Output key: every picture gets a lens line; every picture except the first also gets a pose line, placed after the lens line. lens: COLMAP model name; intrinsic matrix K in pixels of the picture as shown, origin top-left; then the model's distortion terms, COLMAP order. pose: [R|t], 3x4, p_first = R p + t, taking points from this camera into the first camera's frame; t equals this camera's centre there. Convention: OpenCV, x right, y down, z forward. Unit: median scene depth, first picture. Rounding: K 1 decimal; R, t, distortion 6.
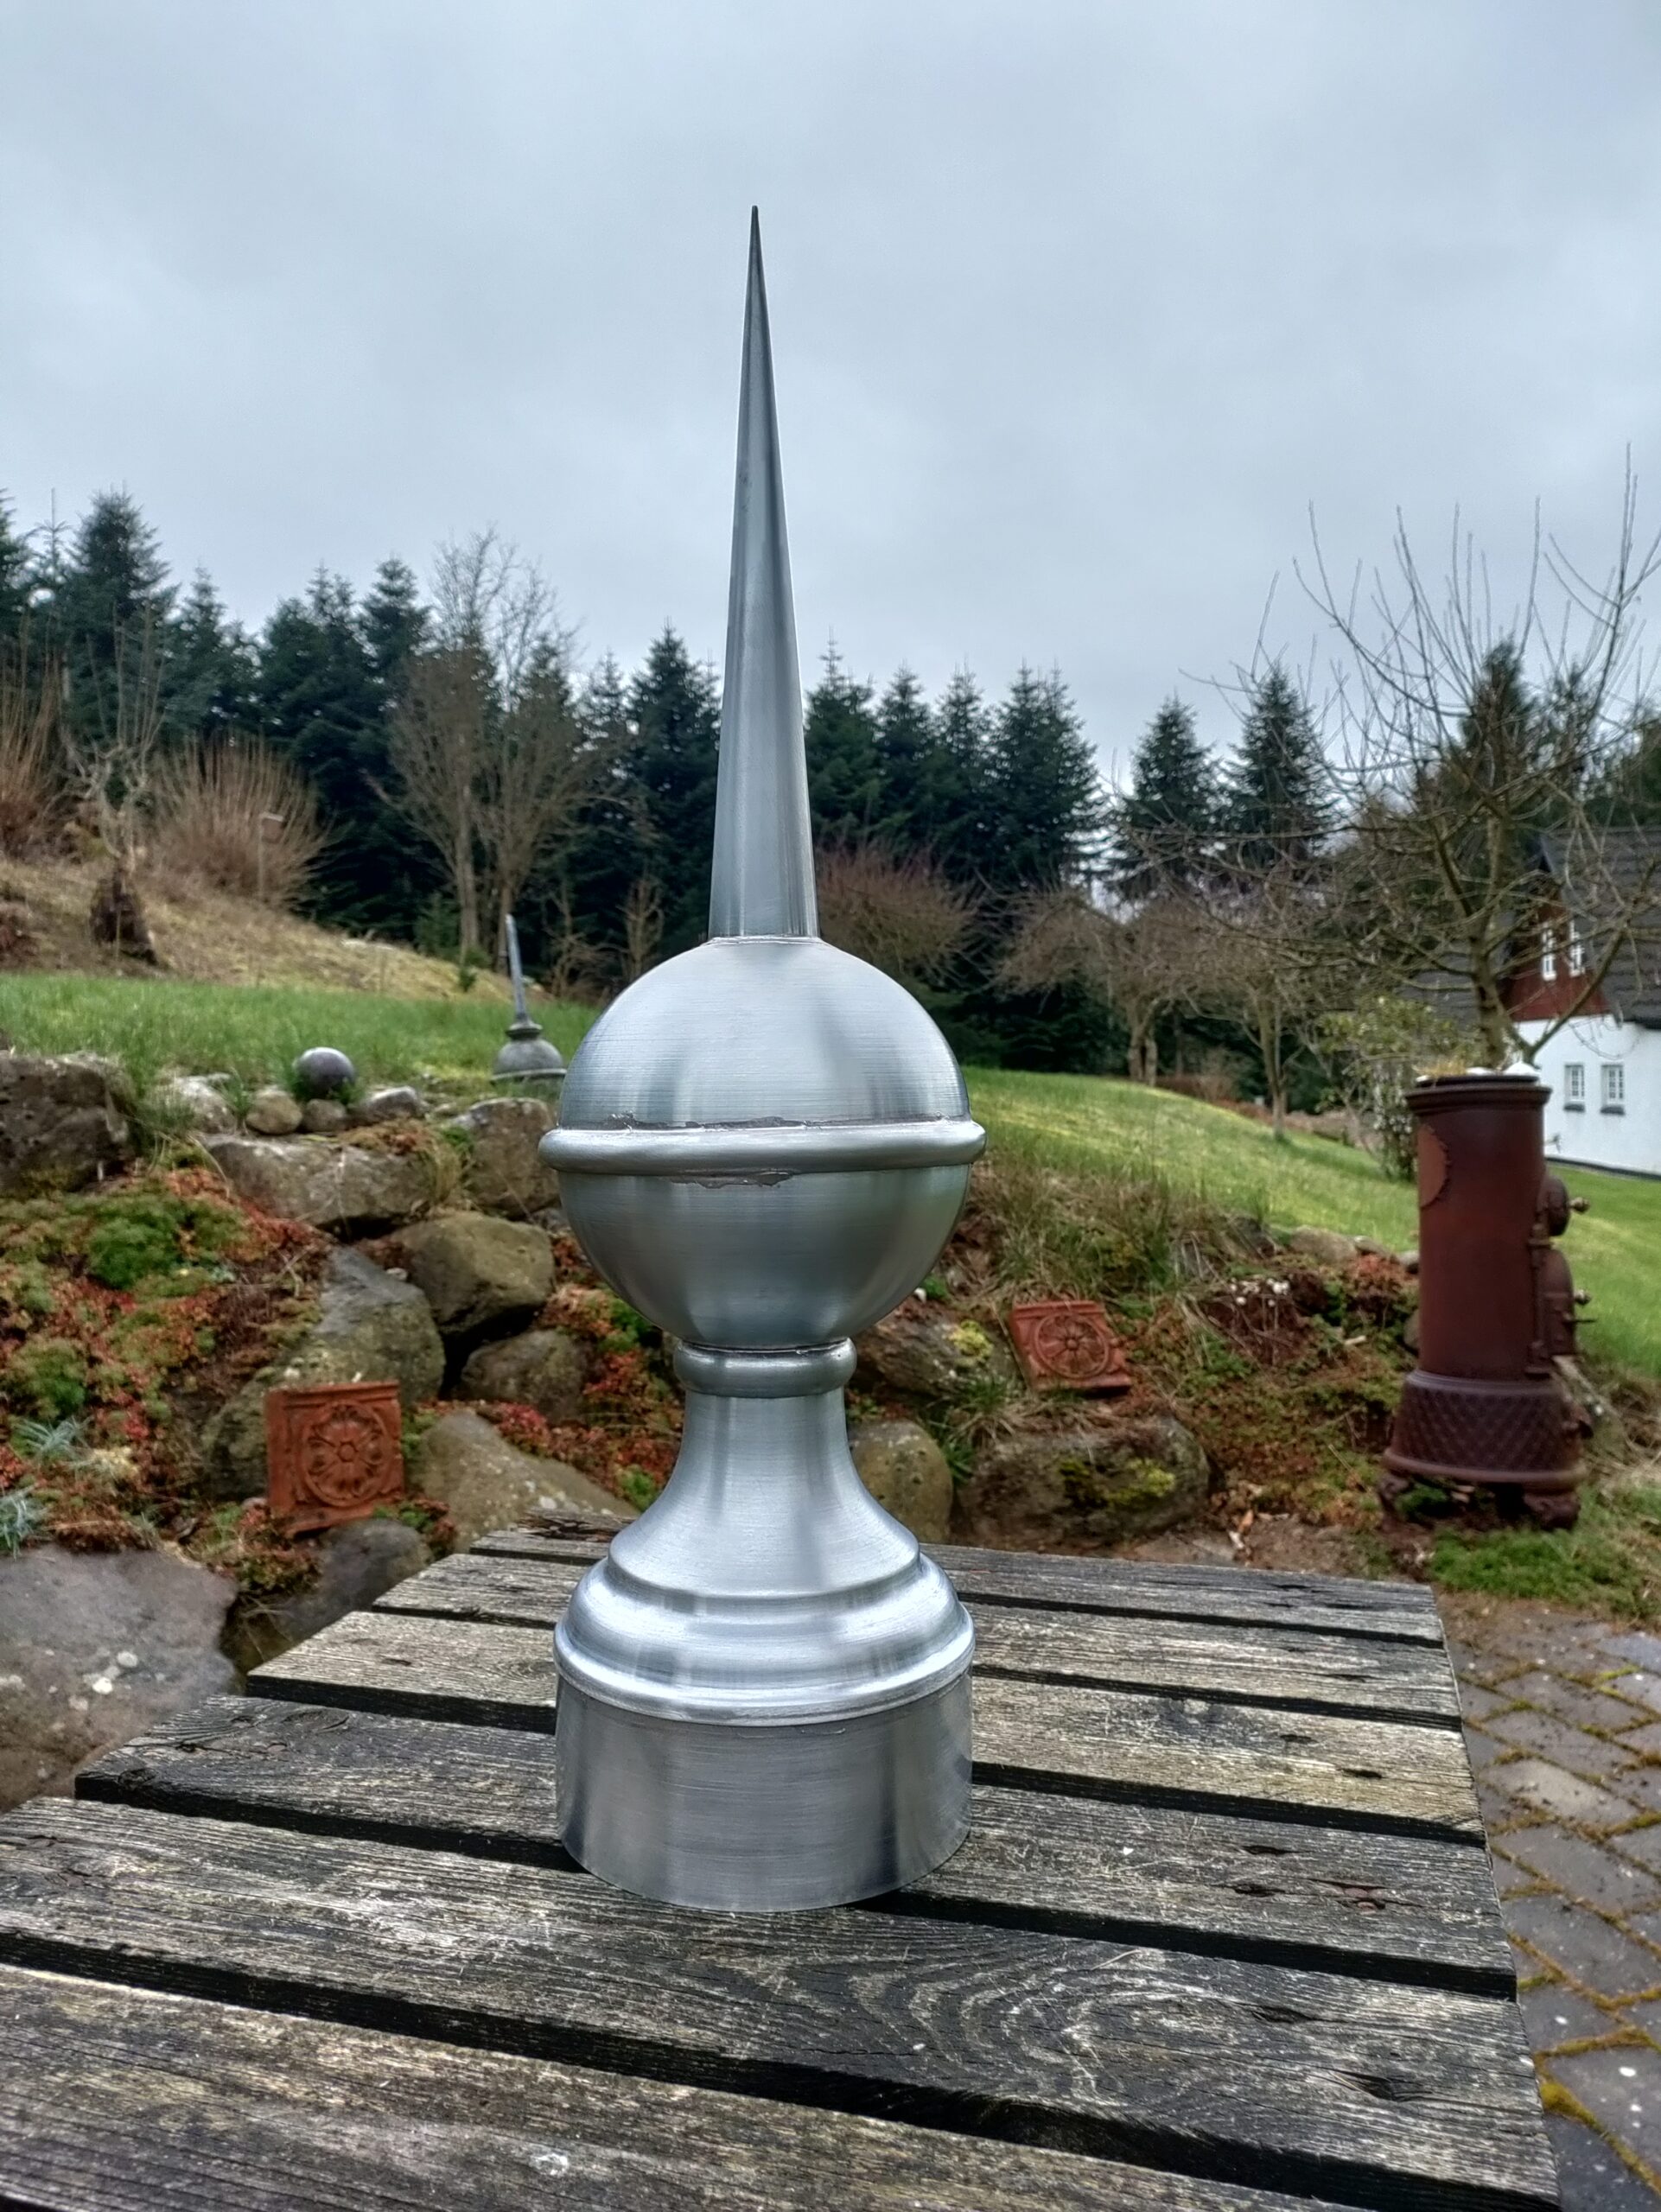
lens RADIAL K [[1640.0, 0, 824.5], [0, 1640.0, 1101.2], [0, 0, 1]] dist [0.073131, -0.079828]
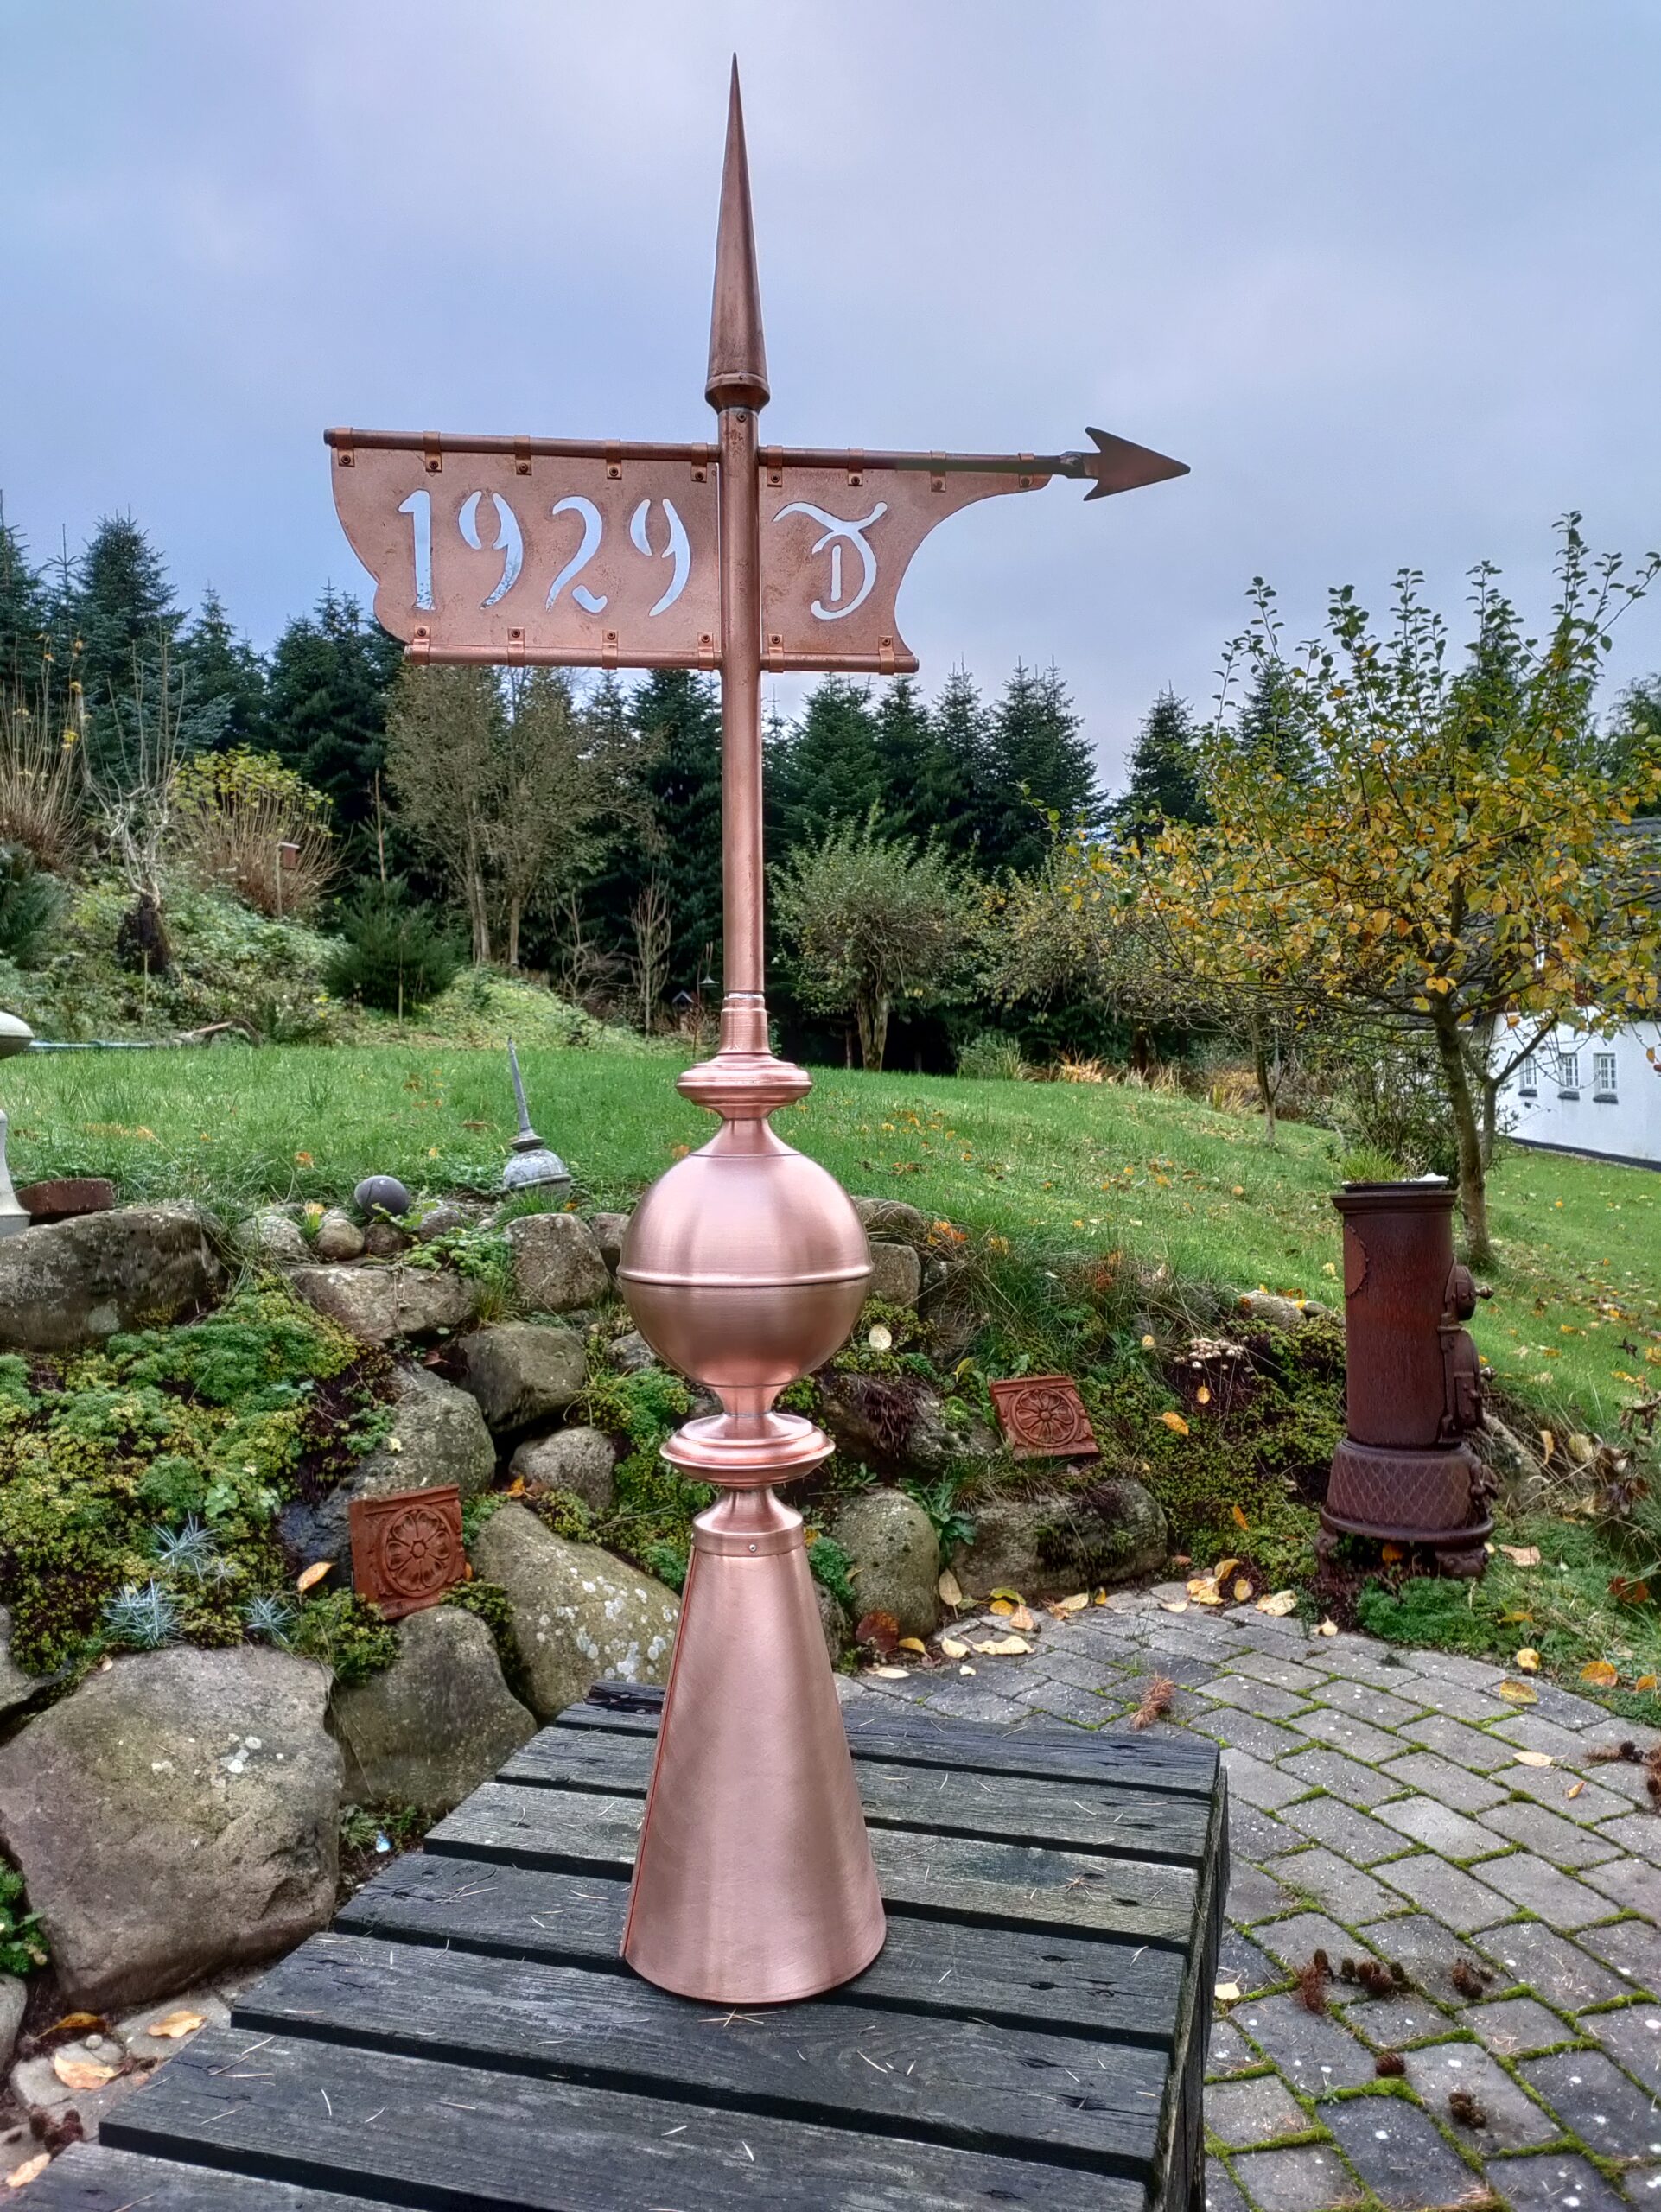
lens RADIAL K [[1637.0, 0, 819.2], [0, 1637.0, 1095.0], [0, 0, 1]] dist [0.096714, -0.120402]
pose [[0.999673, -0.023583, -0.009915, 0.013980], [0.023650, 0.999698, 0.006739, -0.098084], [0.009753, -0.006971, 0.999928, -0.152291]]
